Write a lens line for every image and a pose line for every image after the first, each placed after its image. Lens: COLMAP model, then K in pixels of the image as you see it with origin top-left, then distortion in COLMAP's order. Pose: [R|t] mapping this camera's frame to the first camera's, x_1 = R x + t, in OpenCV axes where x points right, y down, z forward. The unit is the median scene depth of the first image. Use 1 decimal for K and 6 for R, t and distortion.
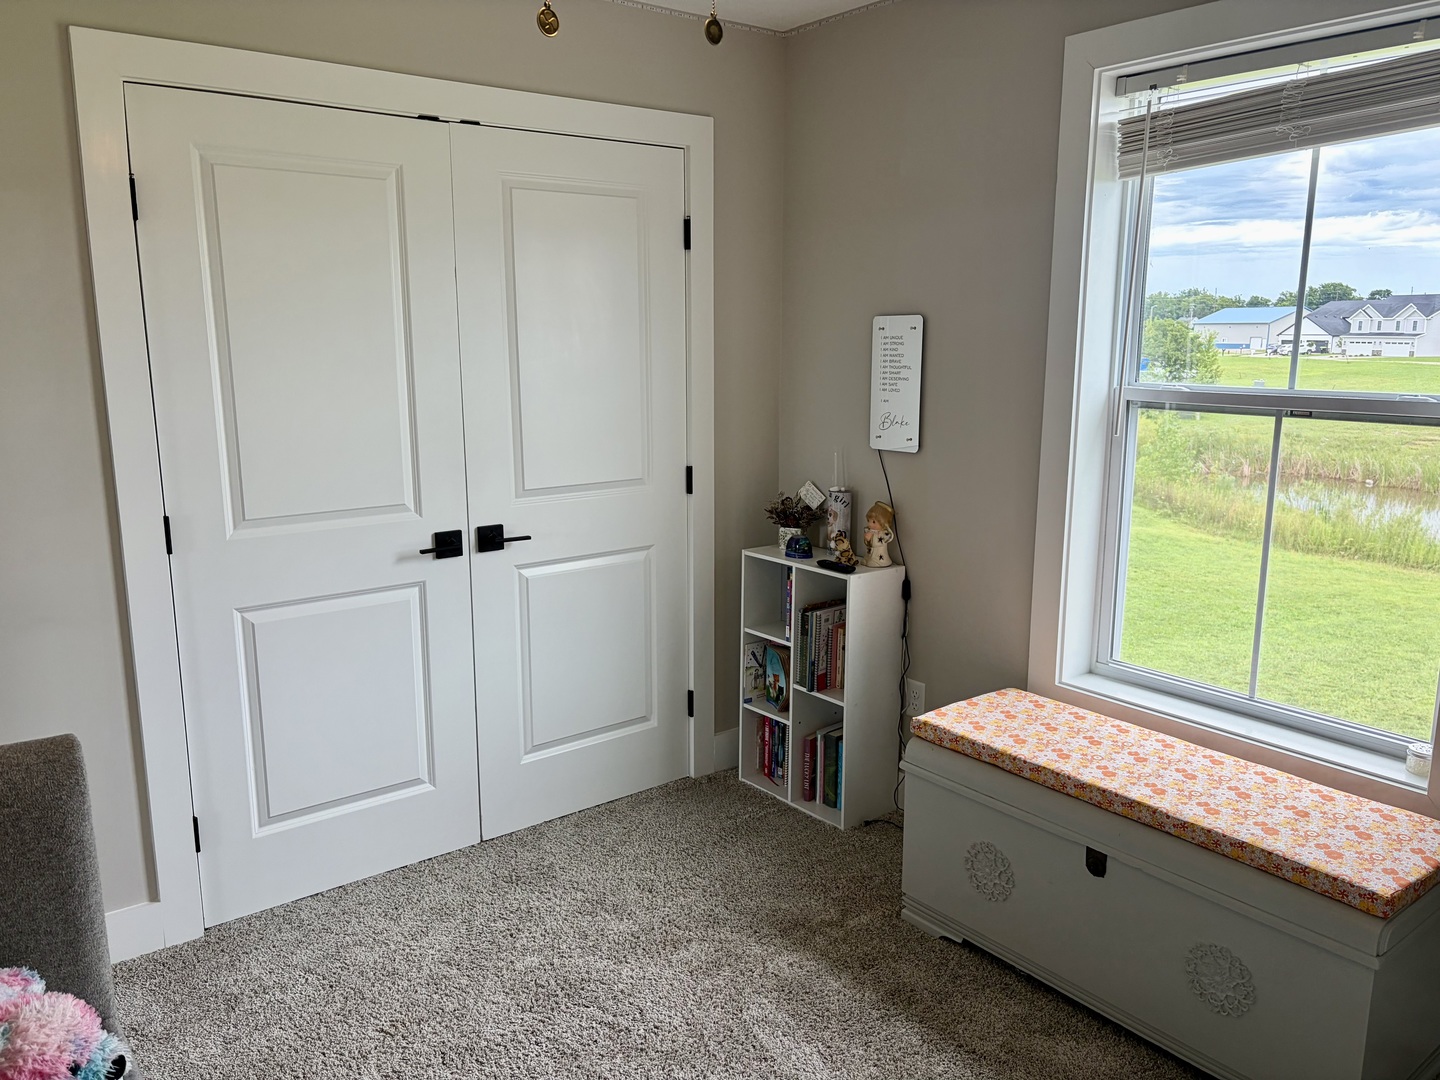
lens RADIAL K [[1086.0, 0, 714.3], [0, 1086.0, 538.7], [0, 0, 1]] dist [0.003081, 0.011678]
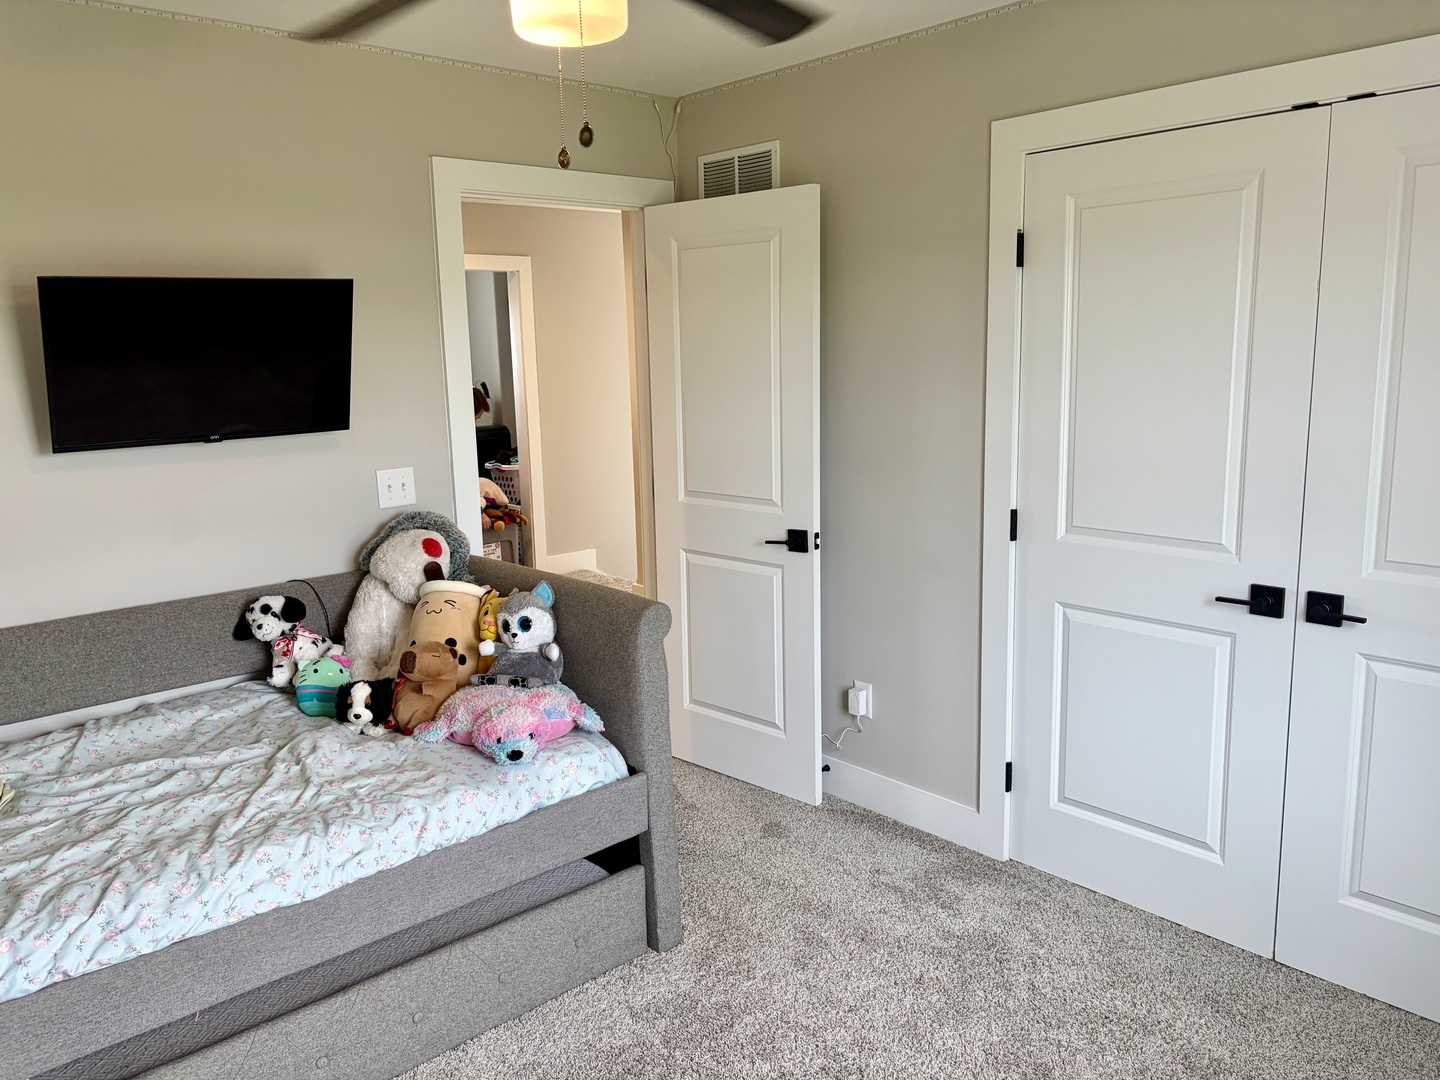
lens RADIAL K [[1086.0, 0, 712.4], [0, 1086.0, 539.5], [0, 0, 1]] dist [0.003081, 0.011678]
pose [[0.075602, 0.177225, -0.981262, 0.563593], [-0.170036, 0.971957, 0.162444, -0.108094], [0.982534, 0.154569, 0.103616, 0.471659]]
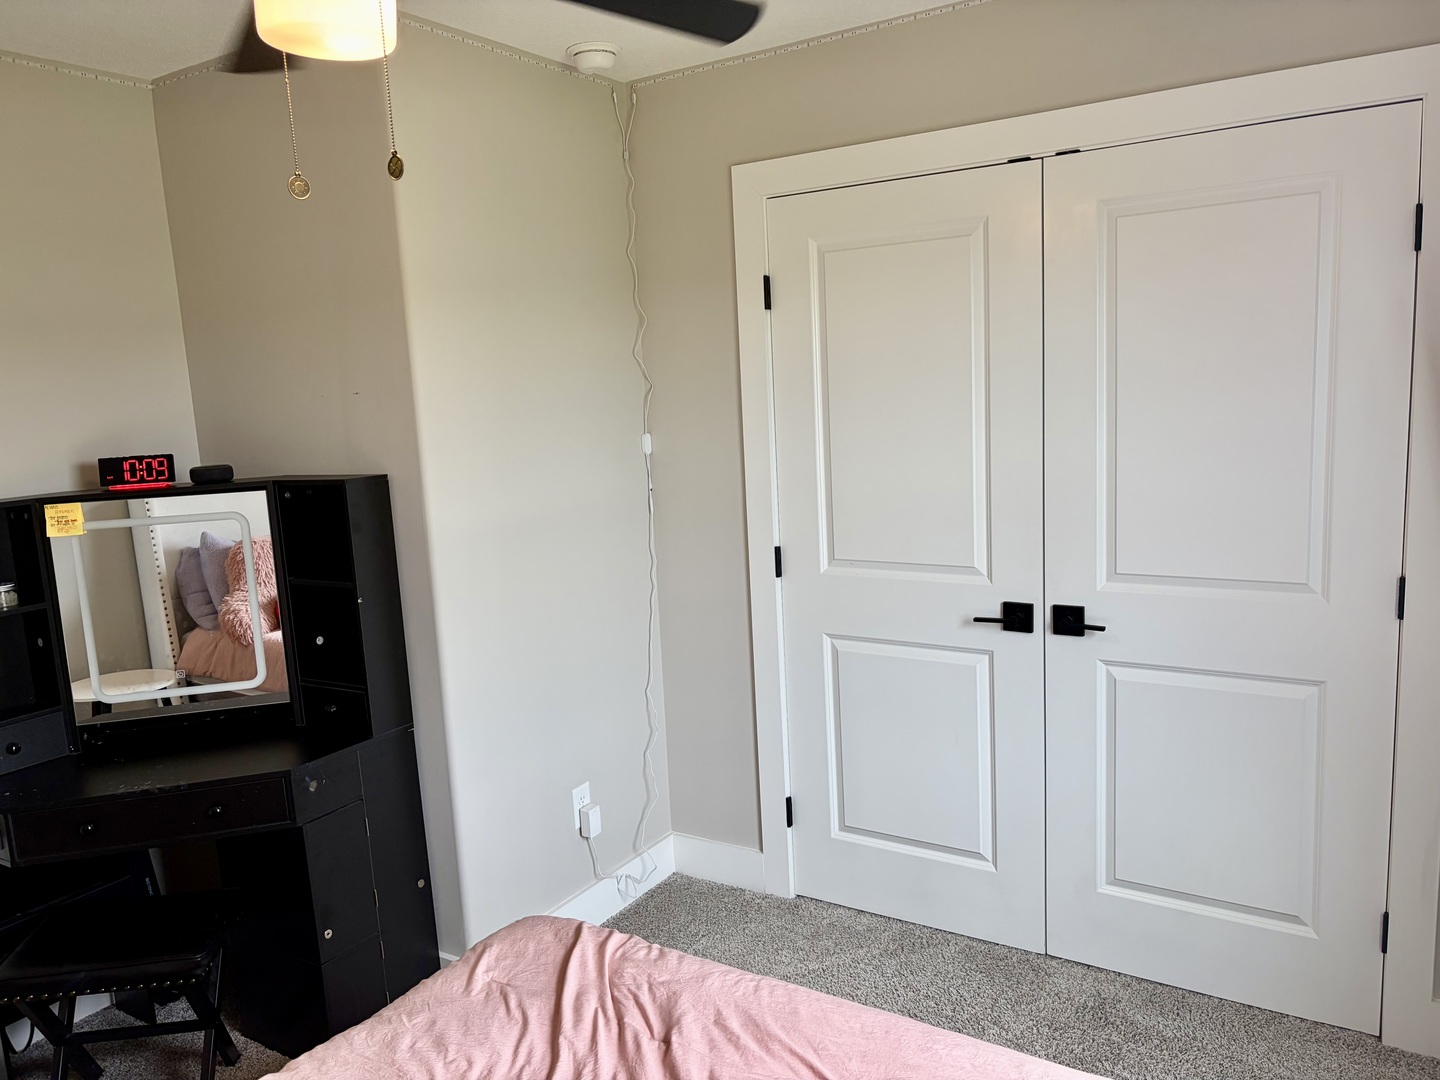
lens RADIAL K [[1086.0, 0, 719.2], [0, 1086.0, 540.7], [0, 0, 1]] dist [0.003081, 0.011678]
pose [[0.333202, 0.124776, -0.934563, 0.523908], [-0.135325, 0.987271, 0.083565, -0.101984], [0.933093, 0.098626, 0.345846, 0.441574]]
